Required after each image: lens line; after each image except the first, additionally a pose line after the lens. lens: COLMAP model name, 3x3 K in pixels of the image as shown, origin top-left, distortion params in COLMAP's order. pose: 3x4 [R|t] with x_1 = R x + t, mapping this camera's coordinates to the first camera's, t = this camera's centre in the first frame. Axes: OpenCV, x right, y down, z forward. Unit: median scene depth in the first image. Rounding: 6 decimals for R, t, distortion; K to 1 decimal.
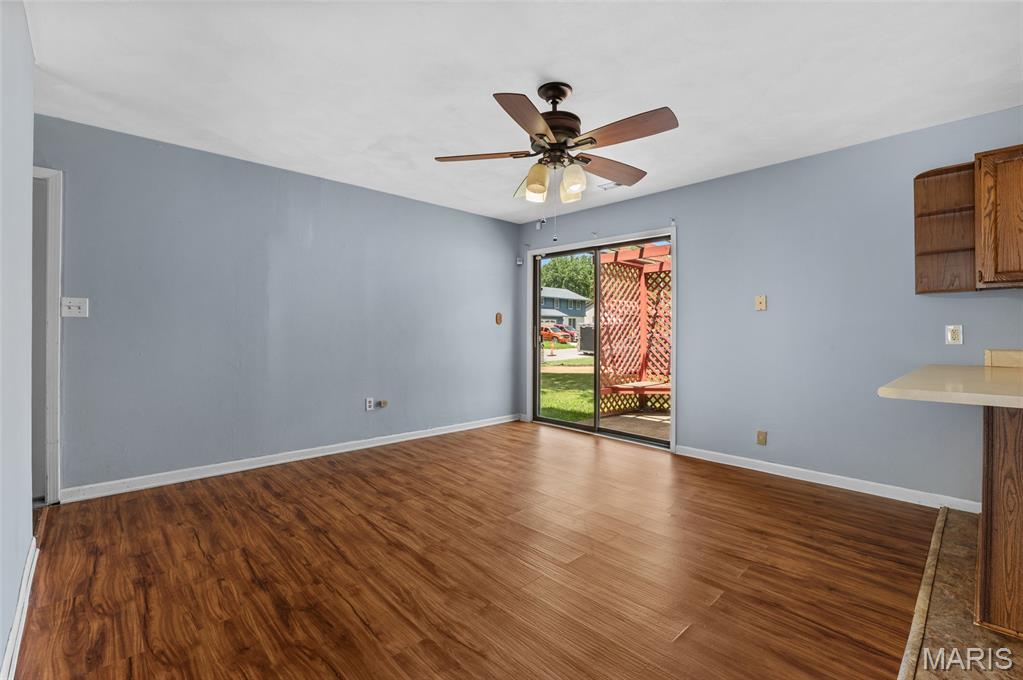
lens RADIAL K [[448.7, 0, 506.1], [0, 448.7, 331.7], [0, 0, 1]] dist [-0.008641, -0.000823]
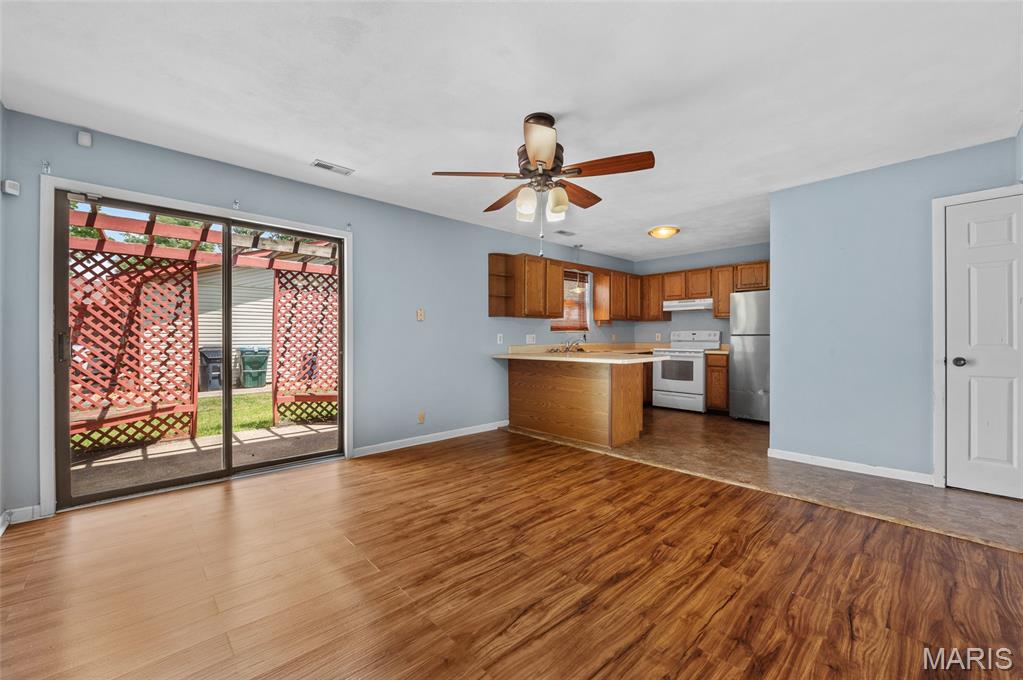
lens RADIAL K [[421.5, 0, 503.0], [0, 421.5, 342.3], [0, 0, 1]] dist [-0.008157, -0.000272]
pose [[-0.012833, -0.011962, 0.999846, -0.974134], [-0.000469, 0.999928, 0.011957, 0.000112], [-0.999918, -0.000315, -0.012838, 1.142576]]
